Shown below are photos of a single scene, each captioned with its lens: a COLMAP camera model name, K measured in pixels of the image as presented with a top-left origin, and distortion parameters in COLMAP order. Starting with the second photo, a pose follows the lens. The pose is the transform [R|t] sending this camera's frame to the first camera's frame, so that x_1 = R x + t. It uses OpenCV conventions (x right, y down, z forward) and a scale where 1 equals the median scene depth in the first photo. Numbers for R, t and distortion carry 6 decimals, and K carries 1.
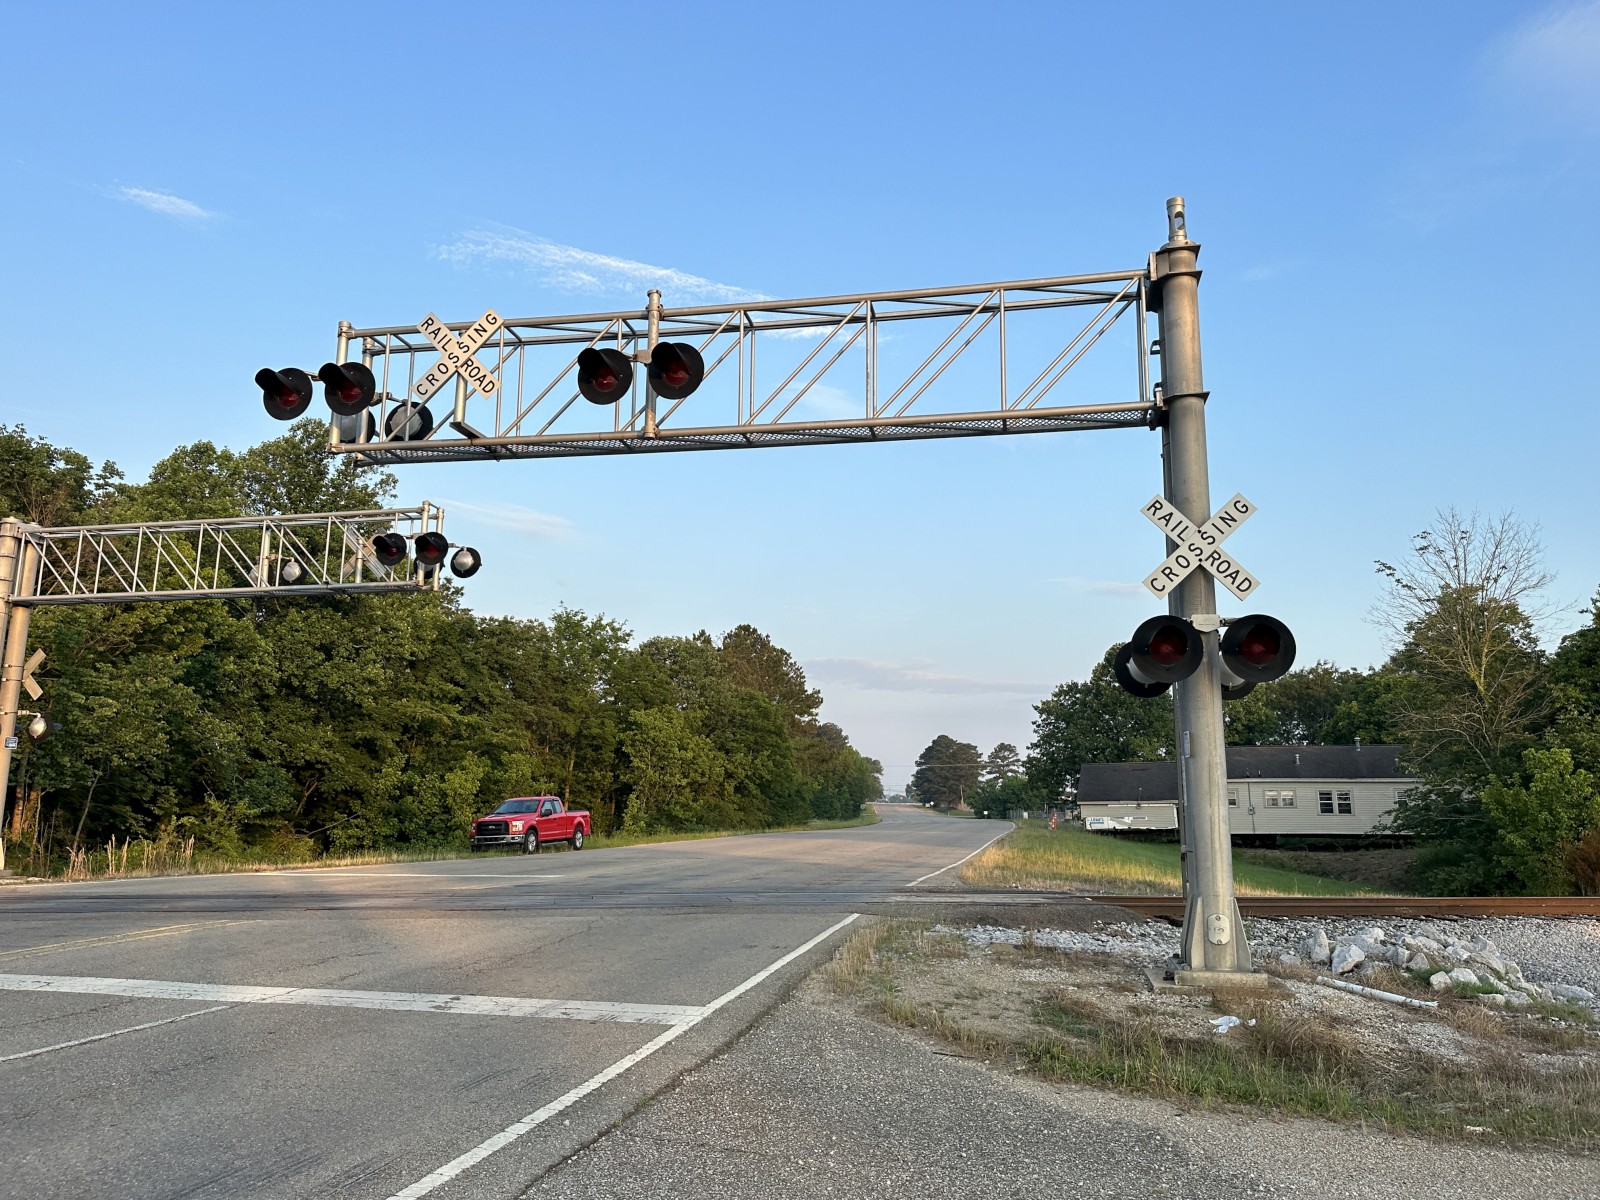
lens RADIAL K [[1104.3, 0, 812.9], [0, 1104.3, 595.9], [0, 0, 1]] dist [0.144277, -0.279236]
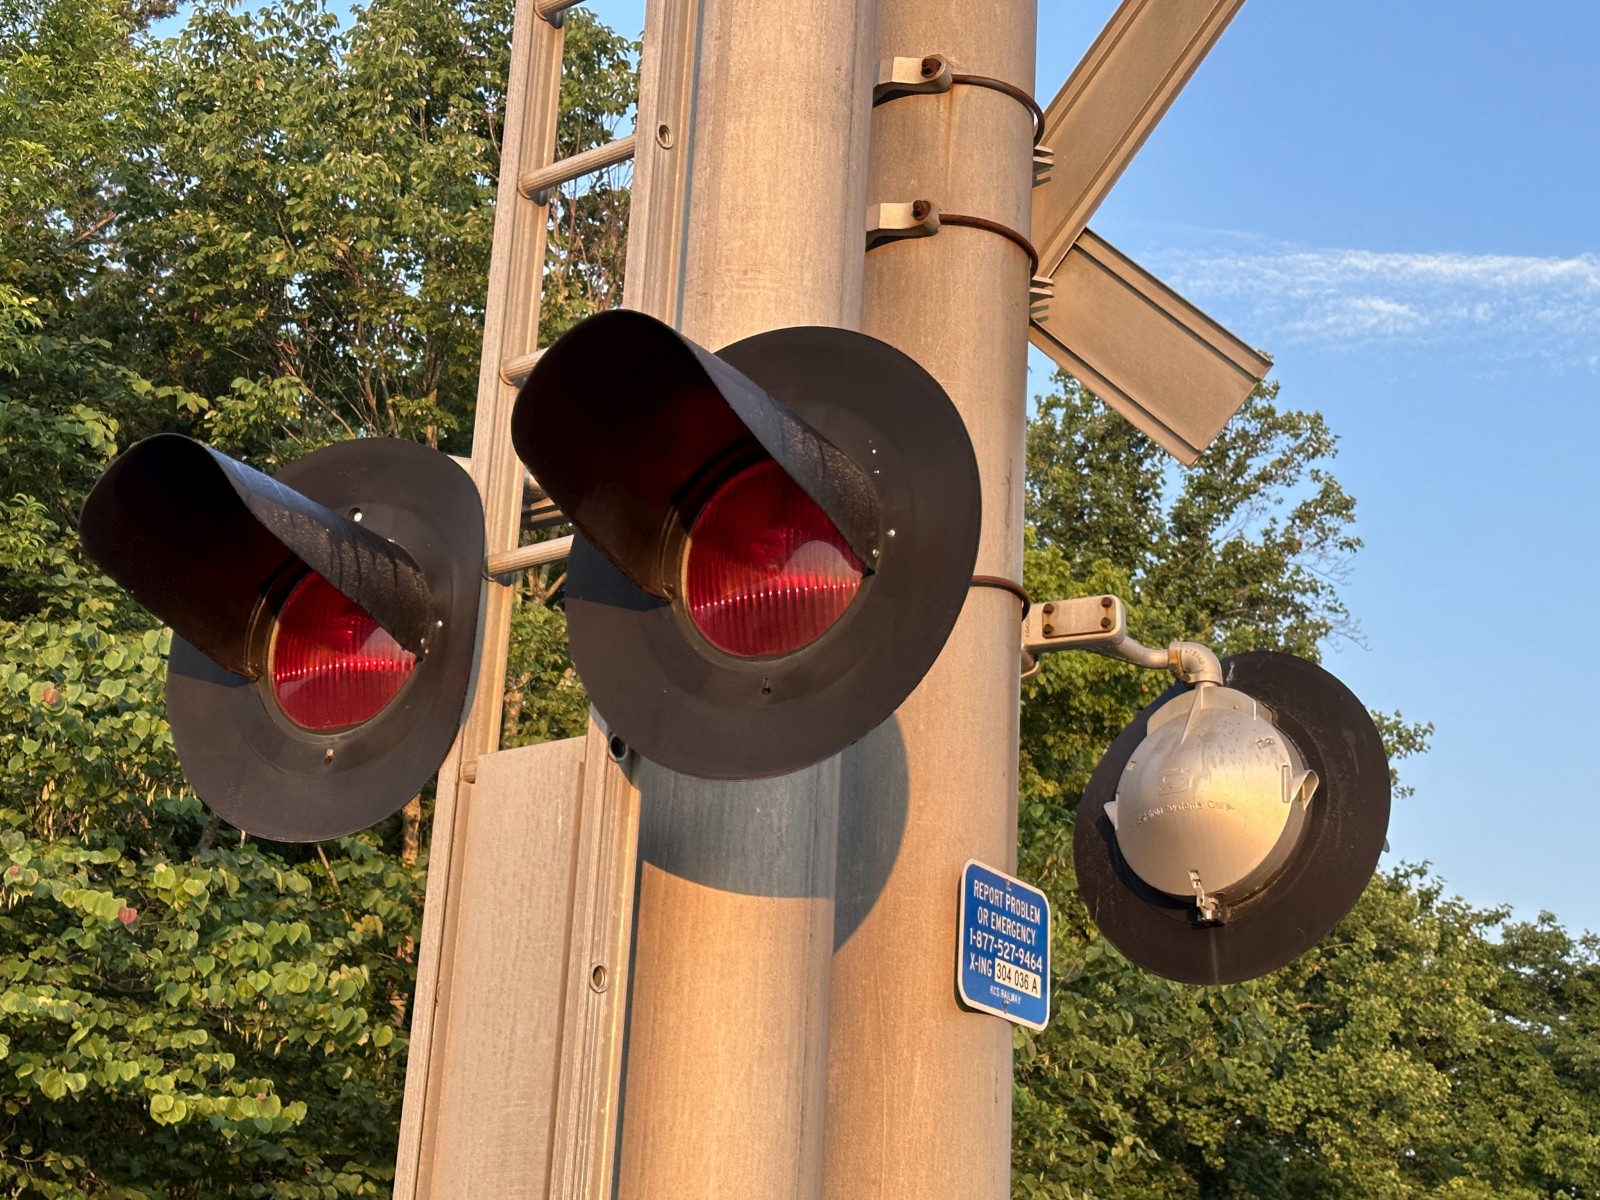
lens RADIAL K [[2513.6, 0, 801.0], [0, 2513.6, 578.8], [0, 0, 1]] dist [0.177888, -0.004554]
pose [[0.901862, -0.109900, -0.417811, -0.657386], [0.036917, 0.983170, -0.178925, 0.148898], [0.430443, 0.145941, 0.890741, 0.852390]]
